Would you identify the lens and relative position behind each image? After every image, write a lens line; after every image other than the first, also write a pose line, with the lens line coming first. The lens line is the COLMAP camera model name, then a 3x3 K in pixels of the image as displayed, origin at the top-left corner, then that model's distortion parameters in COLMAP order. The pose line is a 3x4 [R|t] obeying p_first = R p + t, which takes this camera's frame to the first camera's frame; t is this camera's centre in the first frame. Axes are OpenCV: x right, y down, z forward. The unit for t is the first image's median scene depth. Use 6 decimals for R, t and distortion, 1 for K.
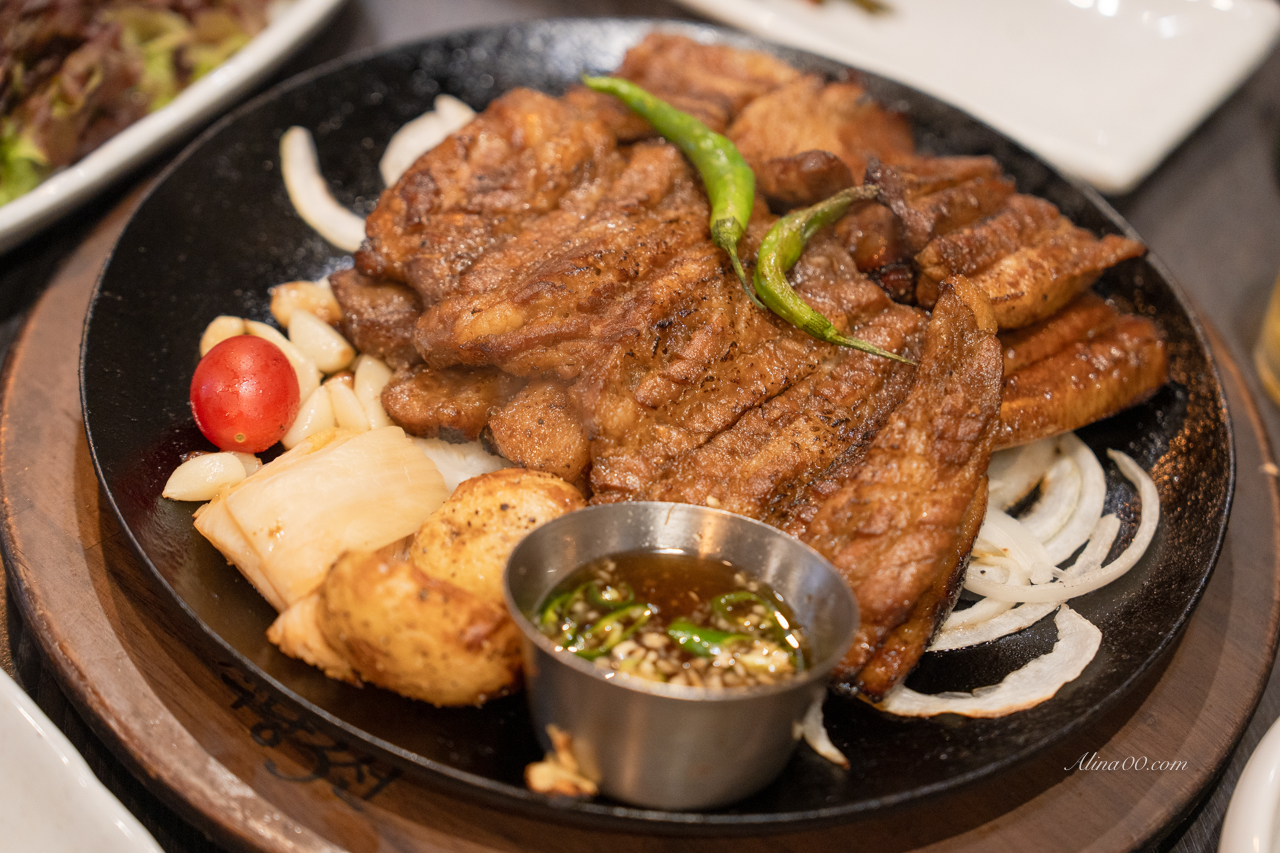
lens RADIAL K [[2562.6, 0, 540.2], [0, 2562.6, 426.6], [0, 0, 1]] dist [0.241012, 0.082025]
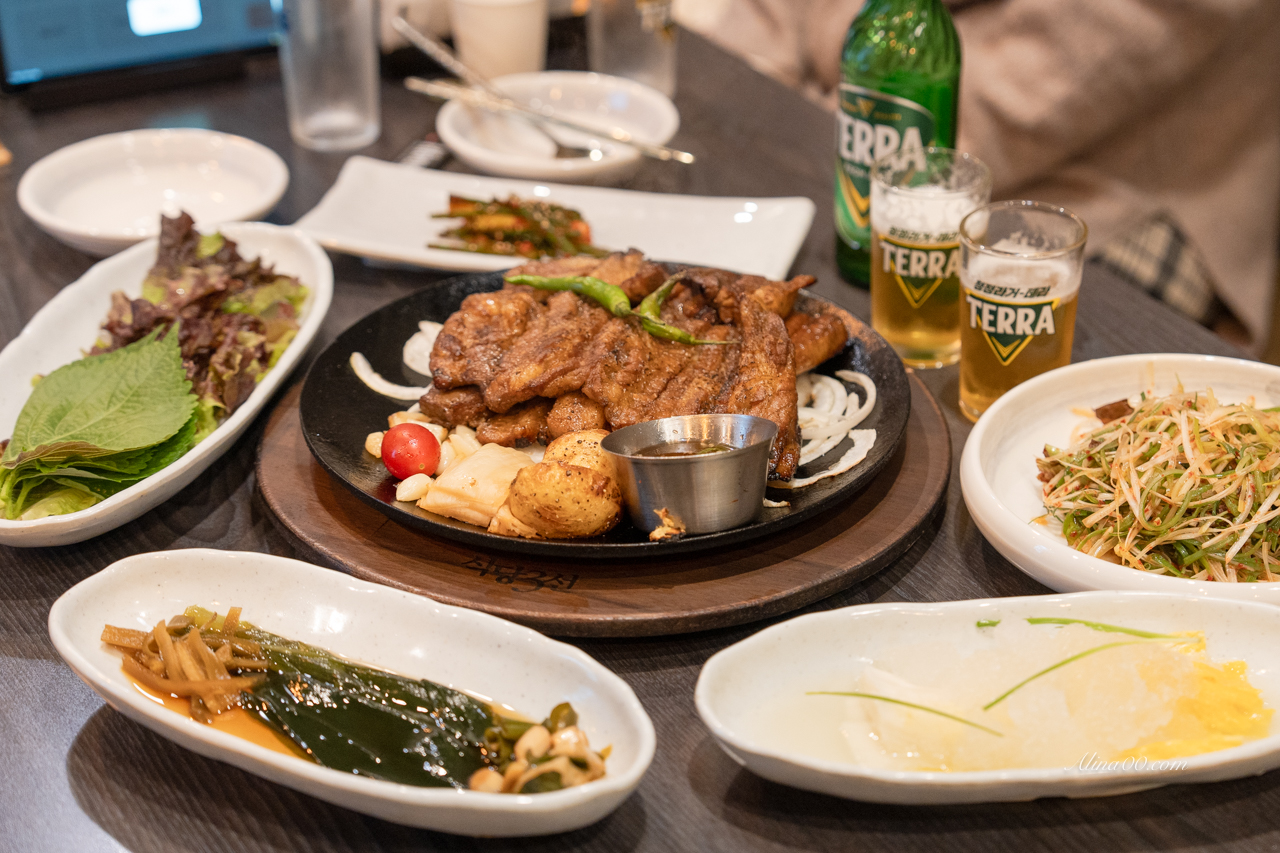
lens RADIAL K [[2117.5, 0, 640.0], [0, 2117.5, 426.5], [0, 0, 1]] dist [0.019399, 0.004135]
pose [[0.928984, -0.274390, 0.248390, -0.338569], [0.319921, 0.932770, -0.166102, 0.278517], [-0.186114, 0.233772, 0.954312, -0.493840]]
